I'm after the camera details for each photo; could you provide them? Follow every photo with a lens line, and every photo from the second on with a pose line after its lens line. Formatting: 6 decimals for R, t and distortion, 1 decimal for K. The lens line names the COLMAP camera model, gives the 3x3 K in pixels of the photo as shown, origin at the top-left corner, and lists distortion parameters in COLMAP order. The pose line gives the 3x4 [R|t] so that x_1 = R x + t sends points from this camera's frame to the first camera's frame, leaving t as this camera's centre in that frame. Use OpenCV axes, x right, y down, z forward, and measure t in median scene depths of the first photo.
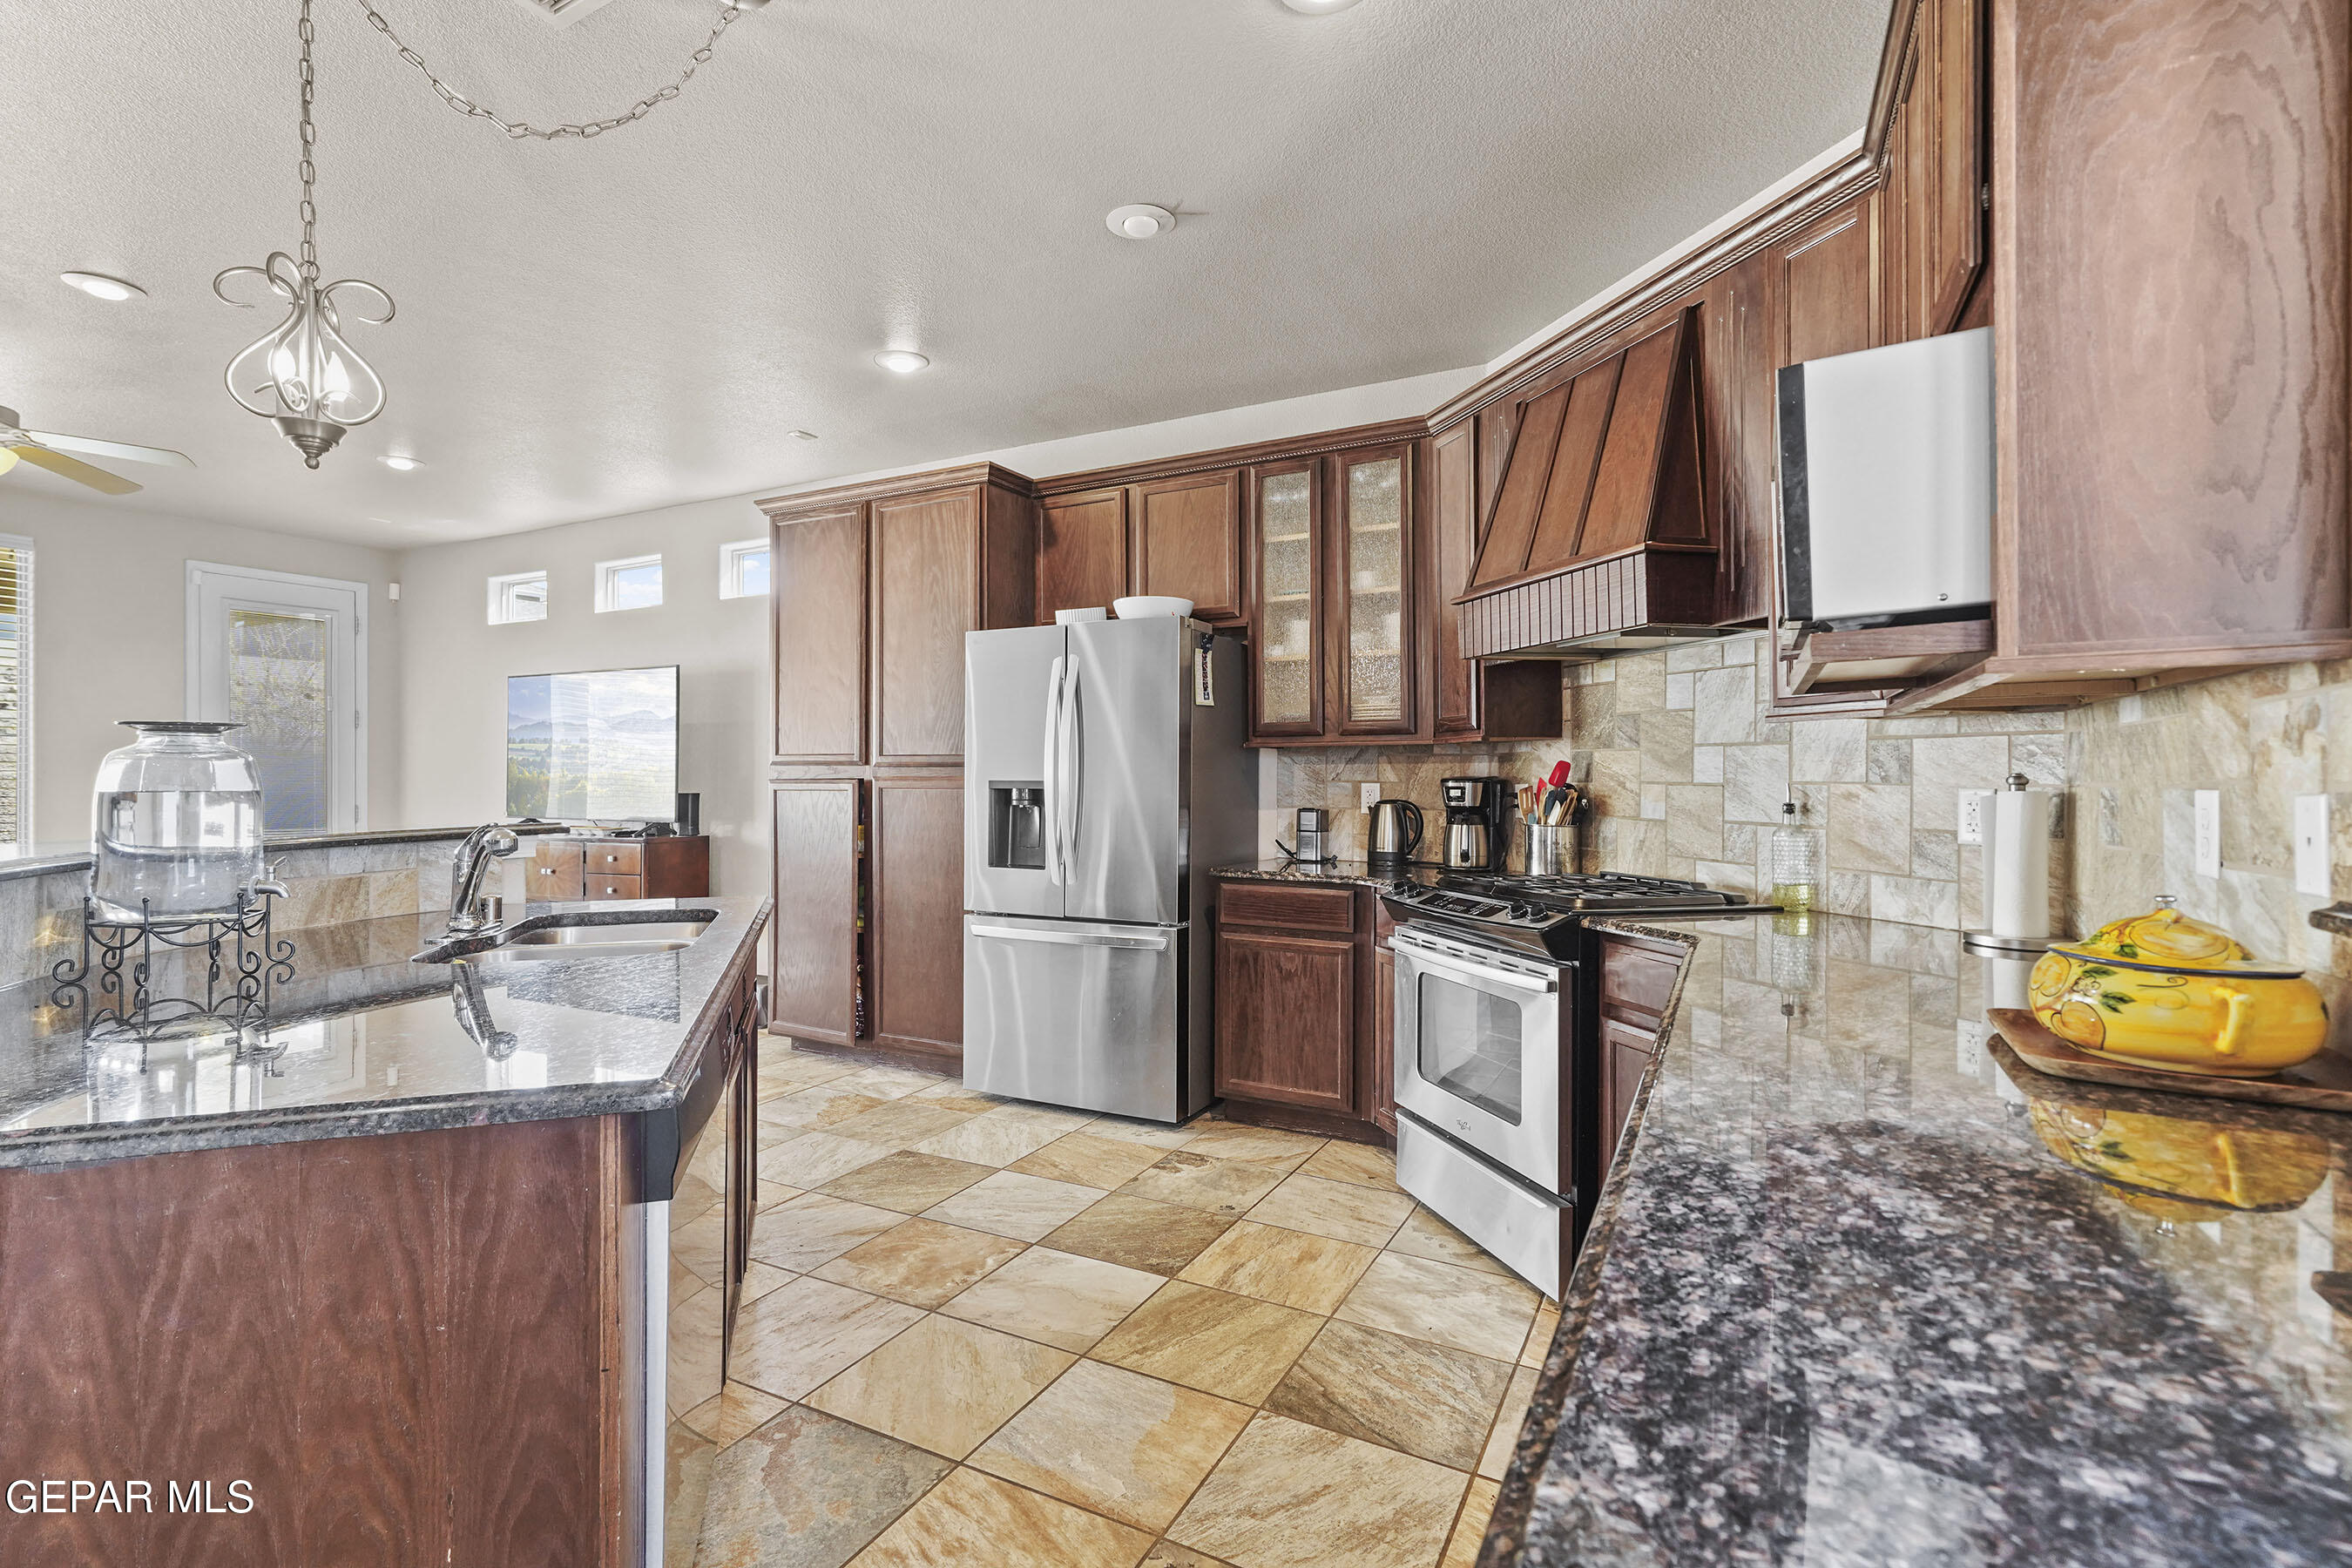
lens RADIAL K [[1063.8, 0, 1177.3], [0, 1063.8, 775.2], [0, 0, 1]] dist [0.001887, 0.000376]
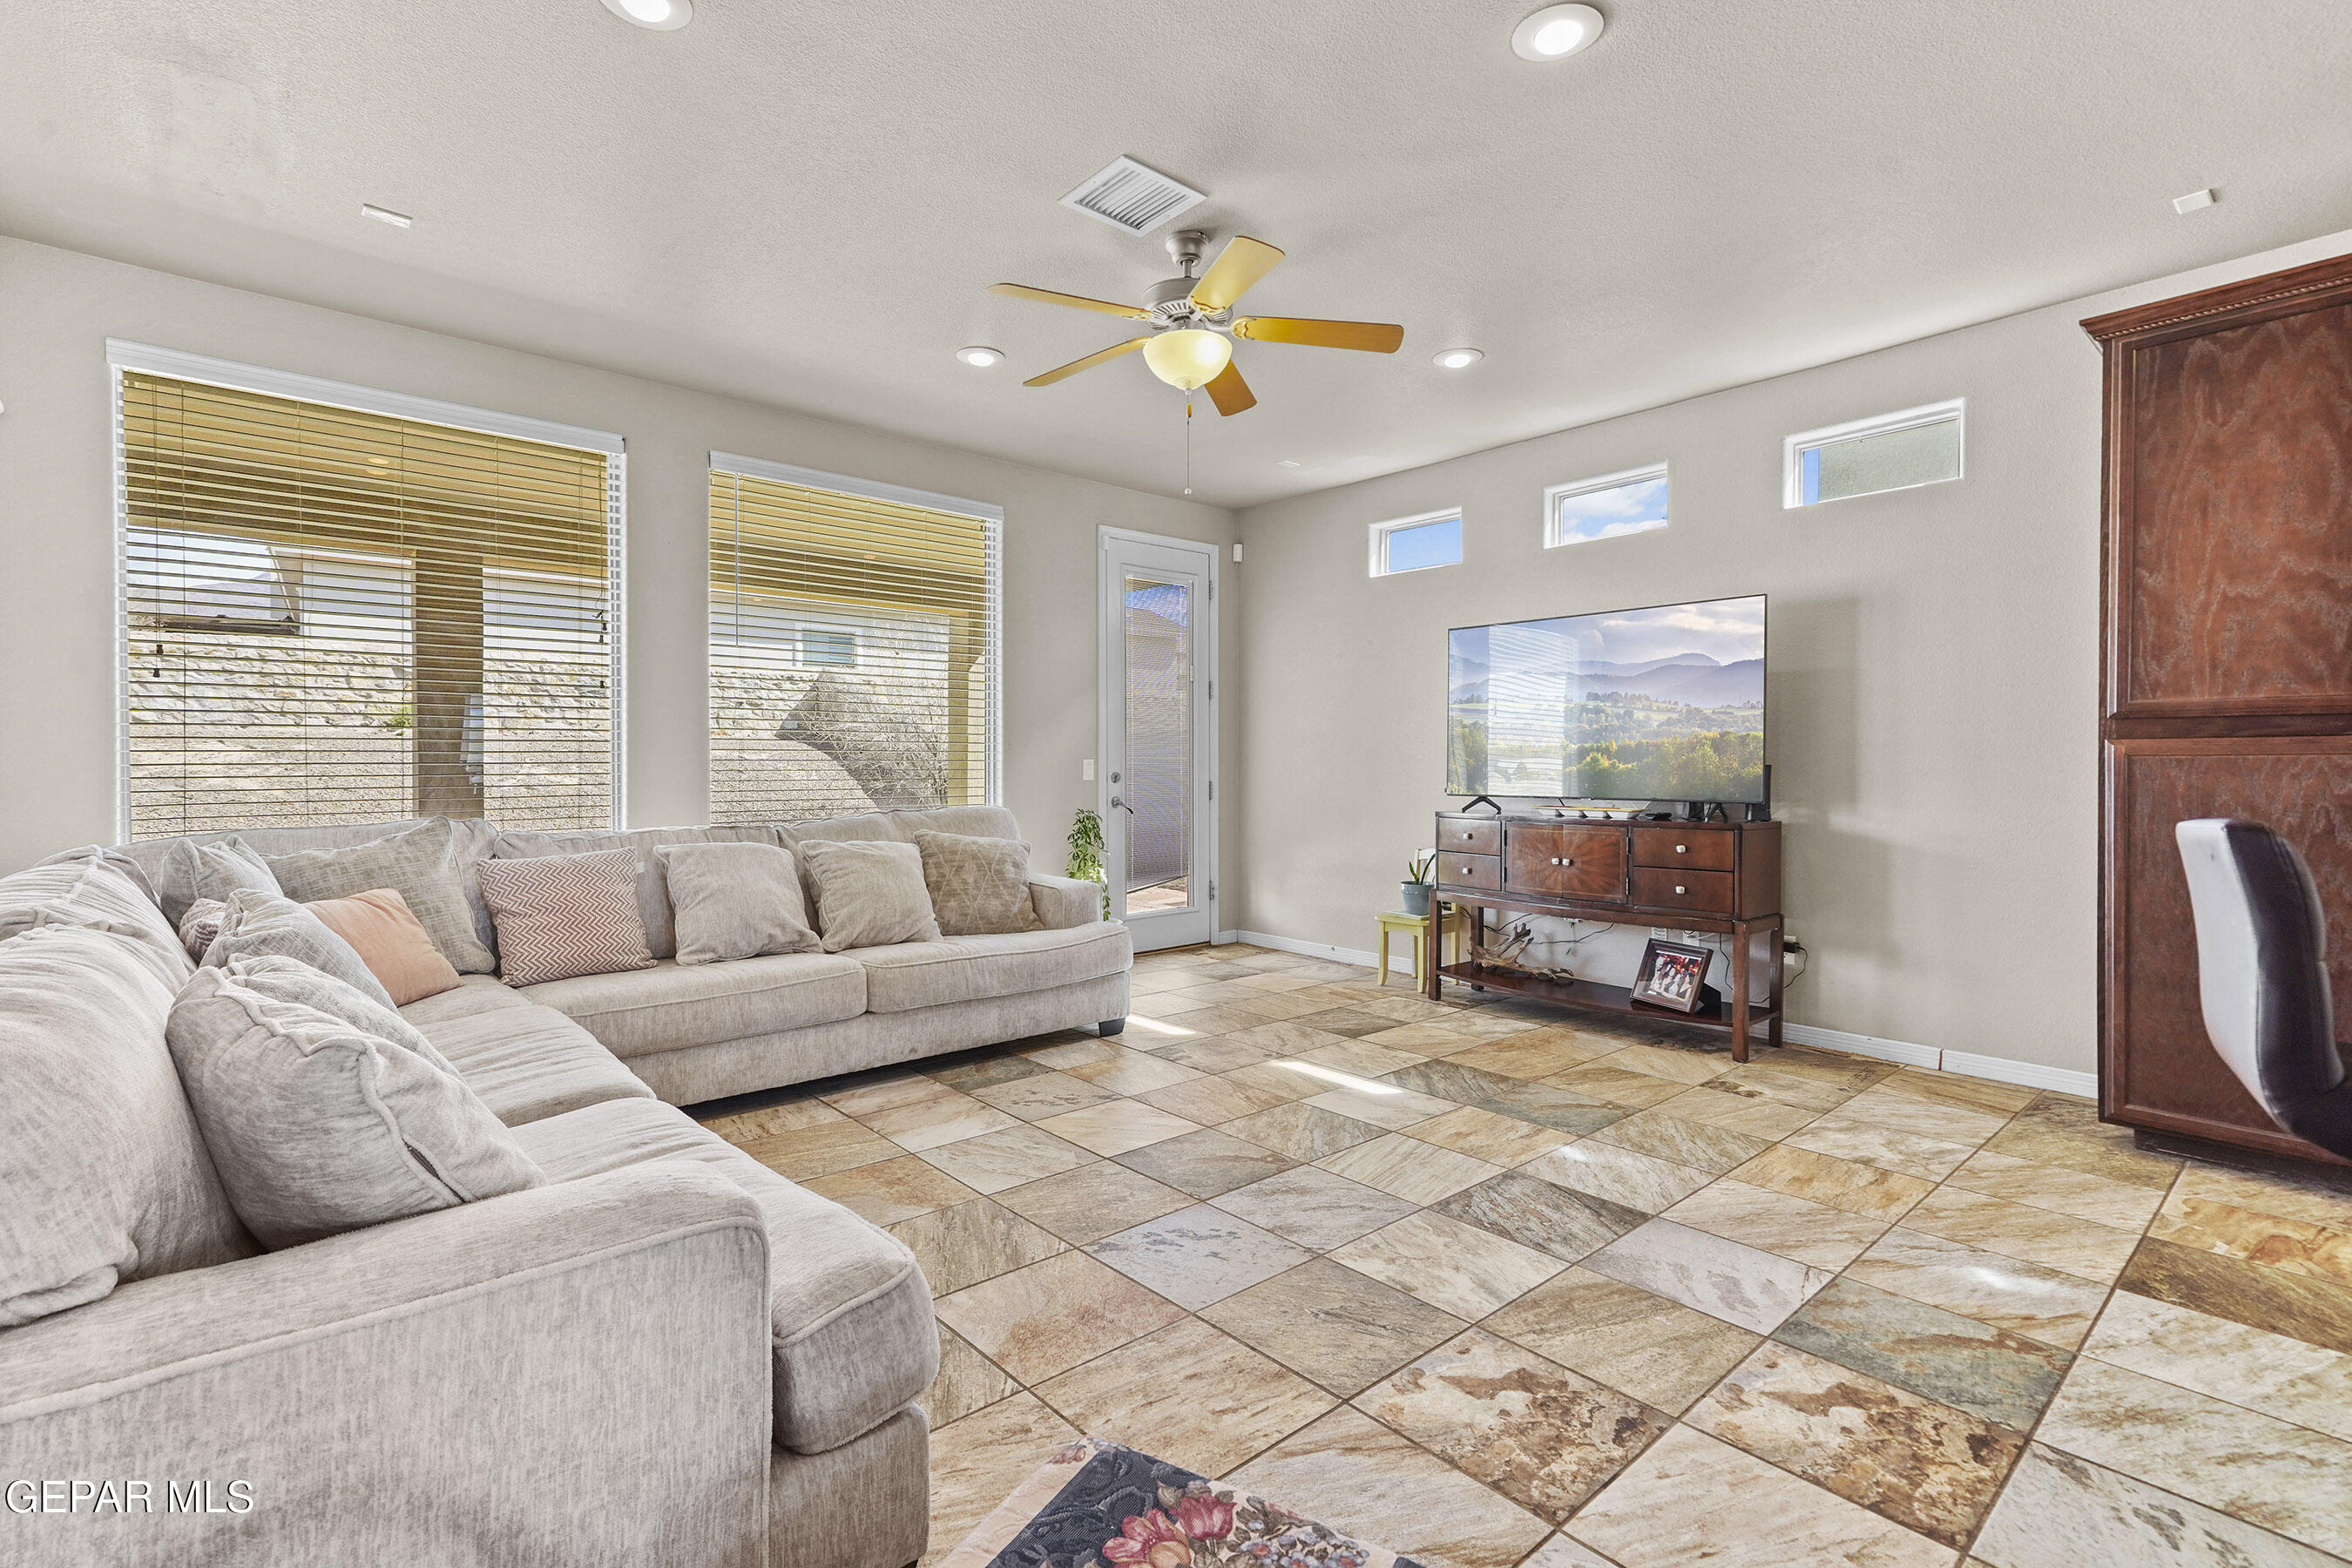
lens RADIAL K [[1066.4, 0, 1175.6], [0, 1066.4, 781.1], [0, 0, 1]] dist [0.014562, 0.001443]
pose [[0.932365, 0.006475, -0.361459, -0.866758], [-0.001314, 0.999894, 0.014524, 0.026543], [0.361515, -0.013066, 0.932275, 0.207356]]
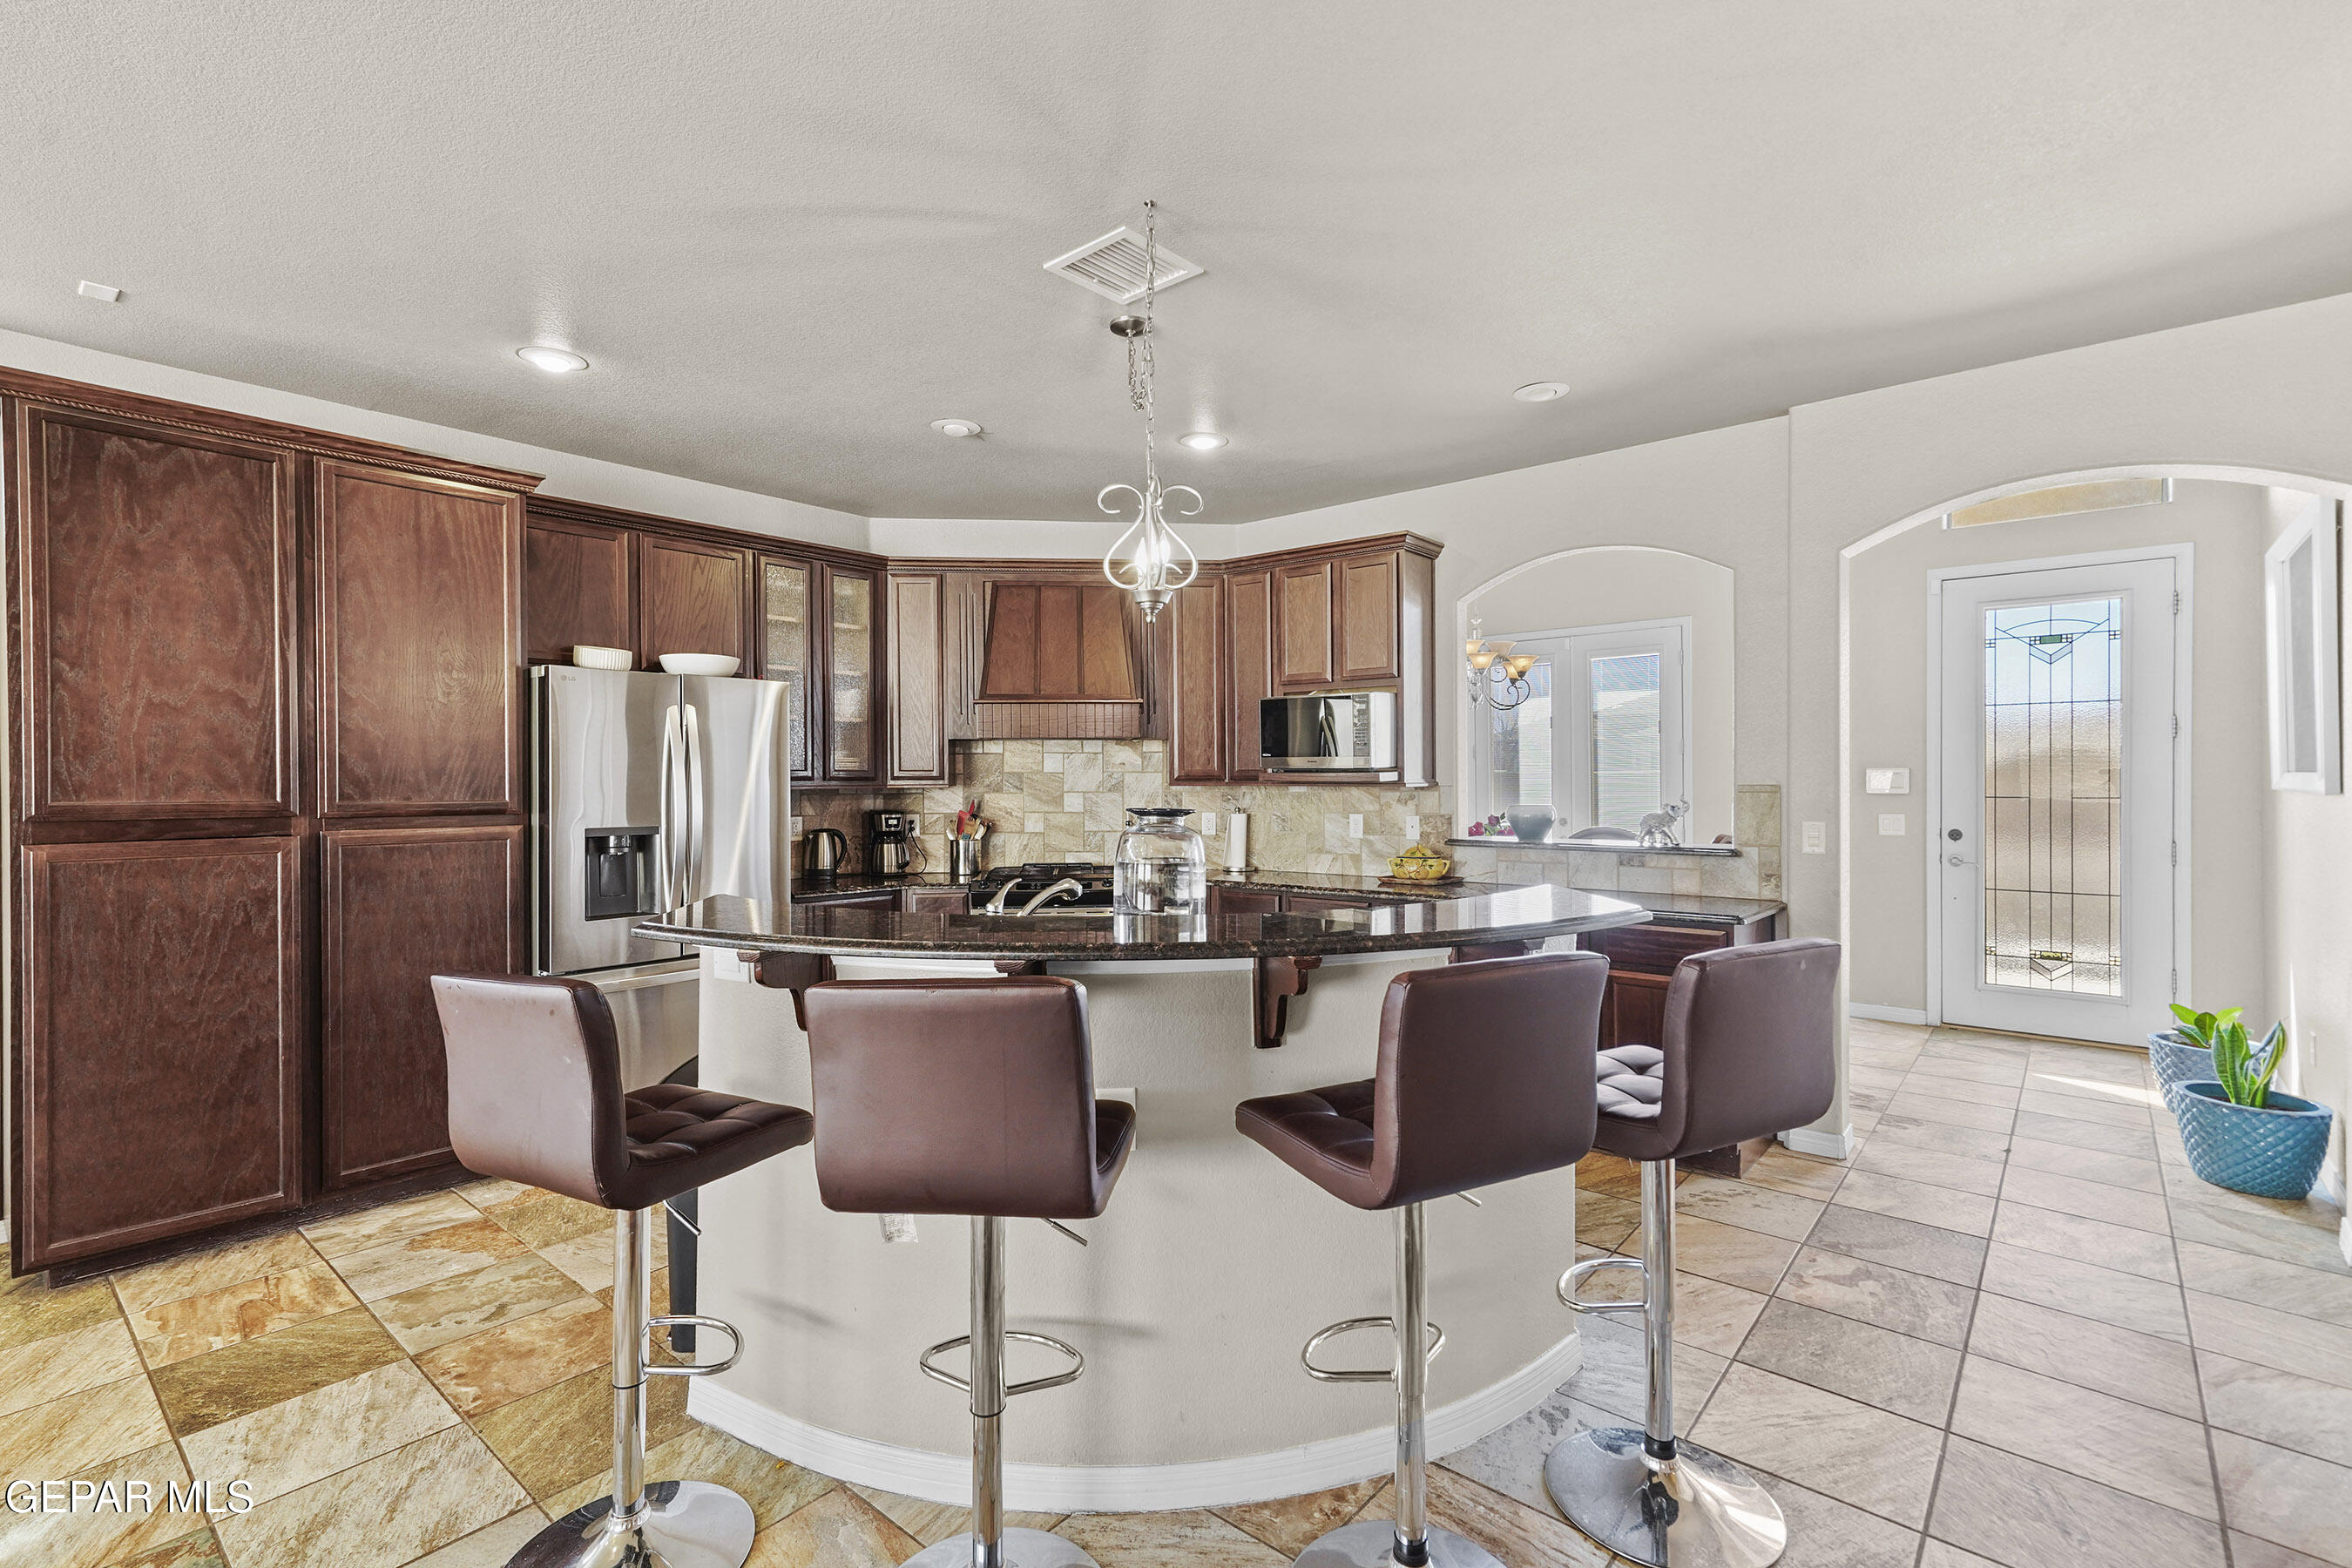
lens RADIAL K [[1066.4, 0, 1175.6], [0, 1066.4, 781.1], [0, 0, 1]] dist [0.014562, 0.001443]
pose [[0.224716, -0.003050, 0.974420, -1.052712], [0.000300, 0.999995, 0.003061, -0.042461], [-0.974424, -0.000395, 0.224716, 0.304618]]
